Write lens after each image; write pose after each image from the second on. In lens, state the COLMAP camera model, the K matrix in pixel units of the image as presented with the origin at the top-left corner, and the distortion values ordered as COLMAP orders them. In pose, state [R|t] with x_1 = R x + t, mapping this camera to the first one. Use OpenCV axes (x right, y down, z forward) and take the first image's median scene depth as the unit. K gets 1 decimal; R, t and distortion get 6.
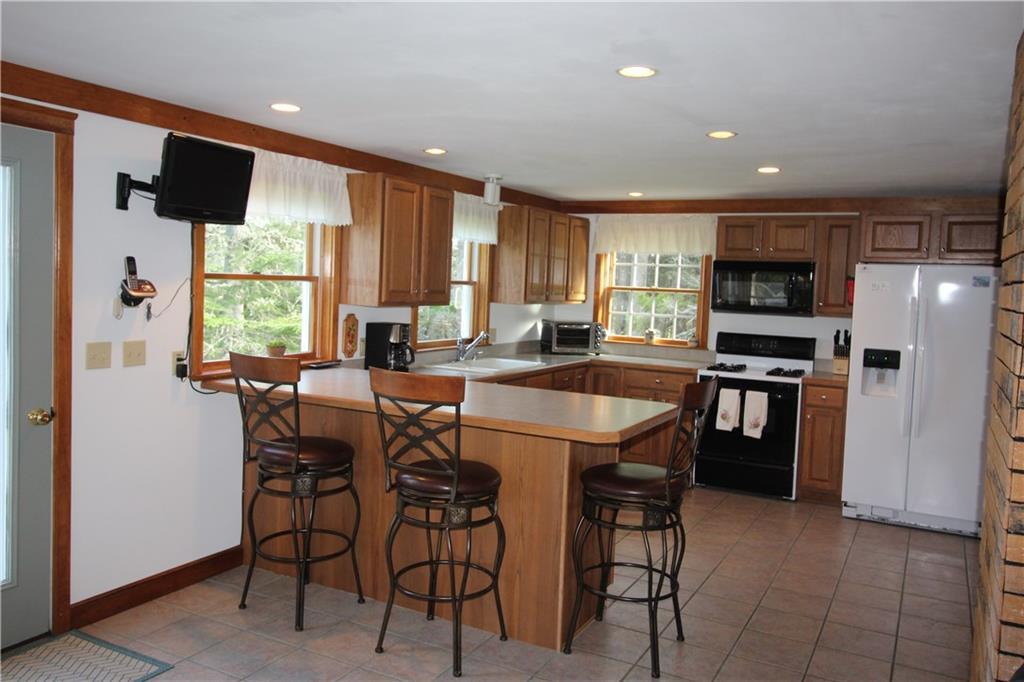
lens RADIAL K [[803.1, 0, 513.4], [0, 803.1, 327.0], [0, 0, 1]] dist [0.010779, -0.002611]
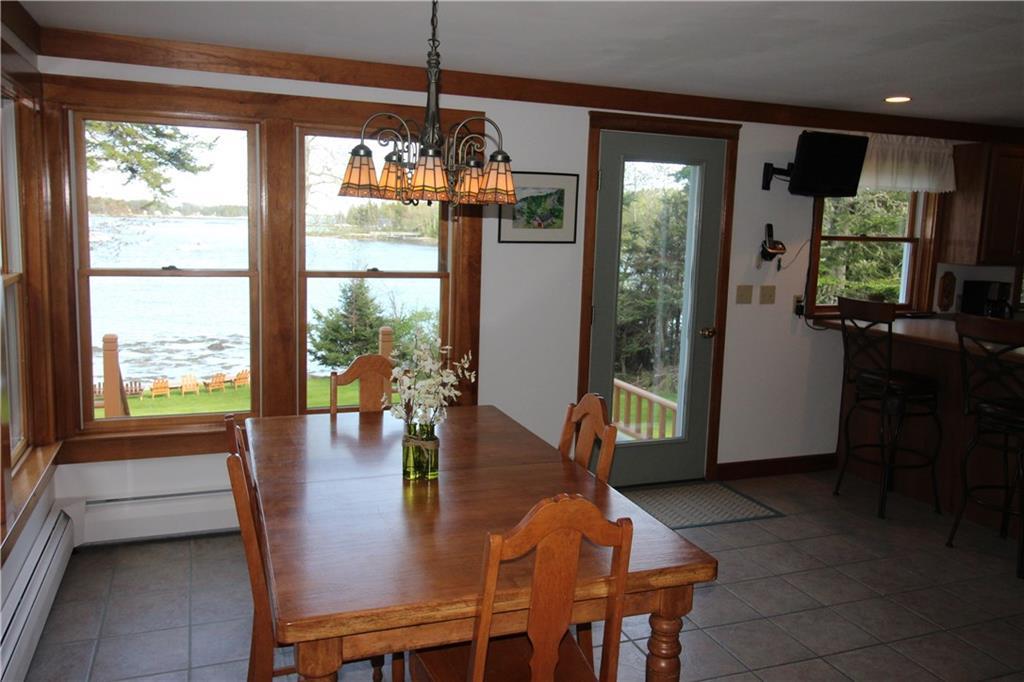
lens RADIAL K [[803.1, 0, 513.4], [0, 803.1, 327.0], [0, 0, 1]] dist [0.010779, -0.002611]
pose [[0.757010, 0.068748, -0.649776, 0.082302], [-0.039273, 0.997439, 0.059778, 0.019582], [0.652222, -0.019734, 0.757771, -0.276449]]
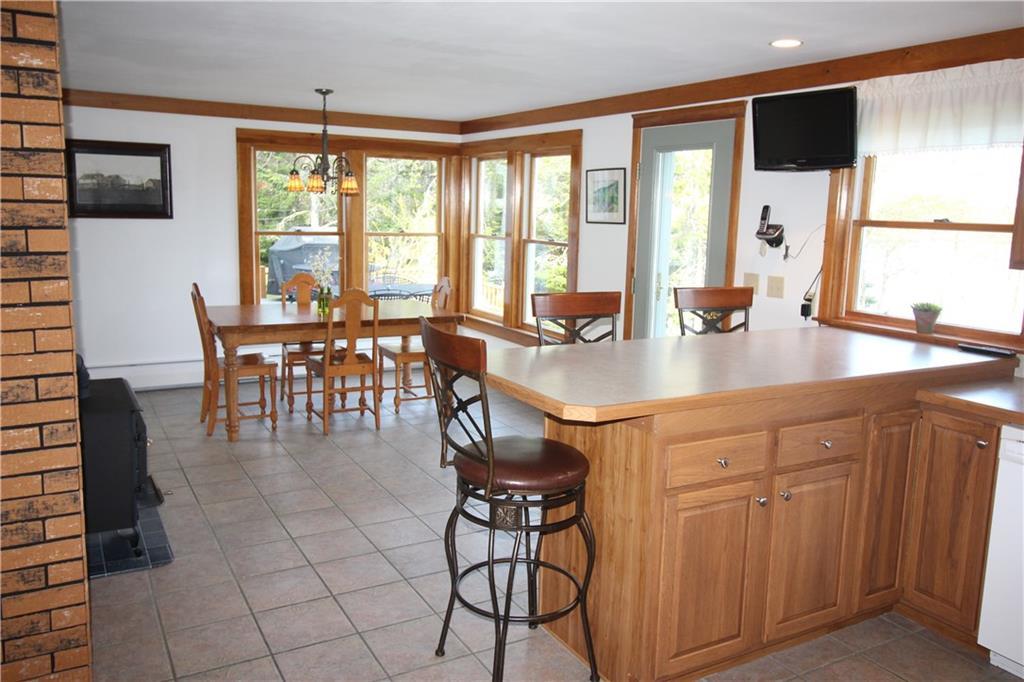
lens RADIAL K [[803.1, 0, 513.4], [0, 803.1, 327.0], [0, 0, 1]] dist [0.010779, -0.002611]
pose [[-0.534653, 0.070894, -0.842093, 0.637368], [-0.098357, 0.984482, 0.145330, -0.037031], [0.839328, 0.160527, -0.519384, 1.108985]]
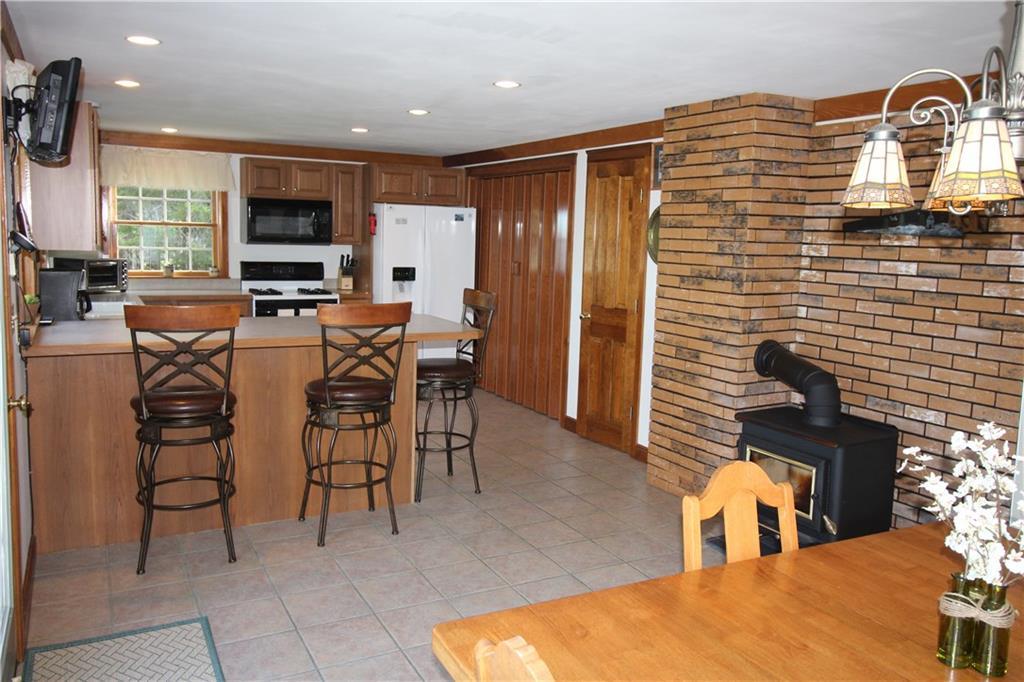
lens RADIAL K [[803.1, 0, 513.4], [0, 803.1, 327.0], [0, 0, 1]] dist [0.010779, -0.002611]
pose [[0.557505, -0.118668, 0.821648, -0.736725], [0.039304, 0.992394, 0.116660, -0.030334], [-0.829243, -0.032745, 0.557929, 0.097692]]
